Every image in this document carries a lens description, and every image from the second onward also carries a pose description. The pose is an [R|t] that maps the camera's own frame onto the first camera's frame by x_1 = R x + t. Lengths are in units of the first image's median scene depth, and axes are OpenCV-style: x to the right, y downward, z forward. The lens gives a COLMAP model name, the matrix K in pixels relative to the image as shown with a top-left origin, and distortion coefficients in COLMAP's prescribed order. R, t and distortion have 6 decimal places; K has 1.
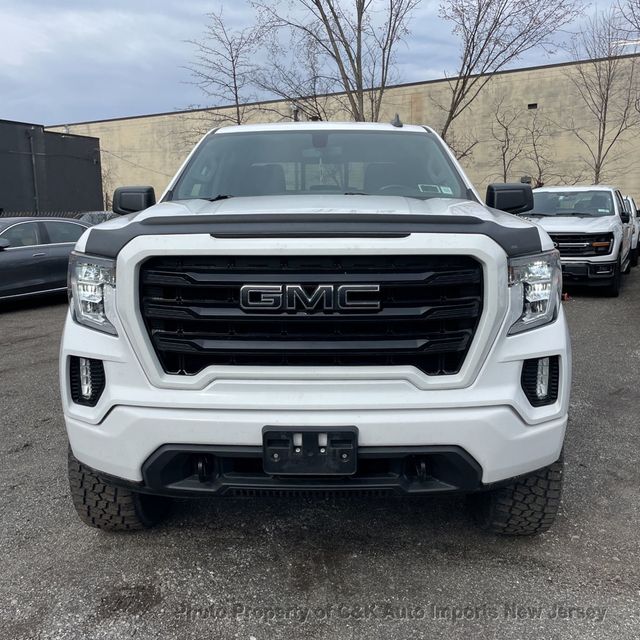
lens RADIAL K [[638.7, 0, 326.3], [0, 638.7, 318.3], [0, 0, 1]] dist [0.101003, -0.151824]
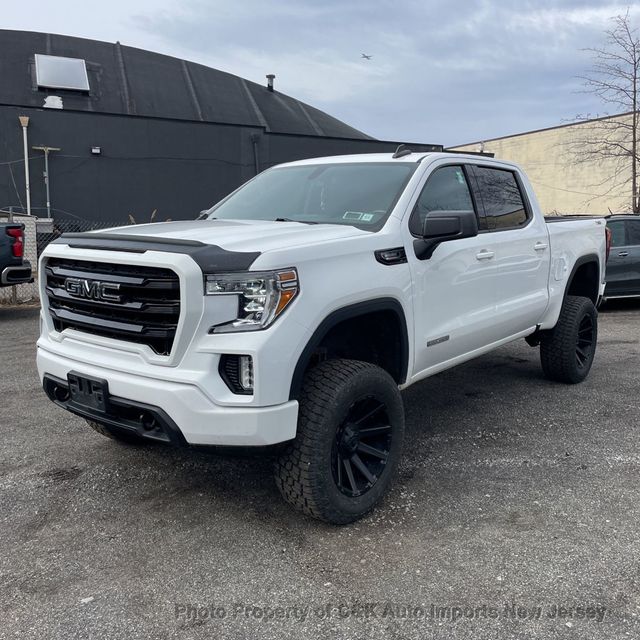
lens RADIAL K [[638.7, 0, 326.3], [0, 638.7, 318.3], [0, 0, 1]] dist [0.101003, -0.151824]
pose [[0.797425, 0.108575, -0.593569, 1.234489], [-0.117837, 0.992760, 0.023289, -0.060936], [0.591800, 0.051373, 0.804446, 0.097056]]
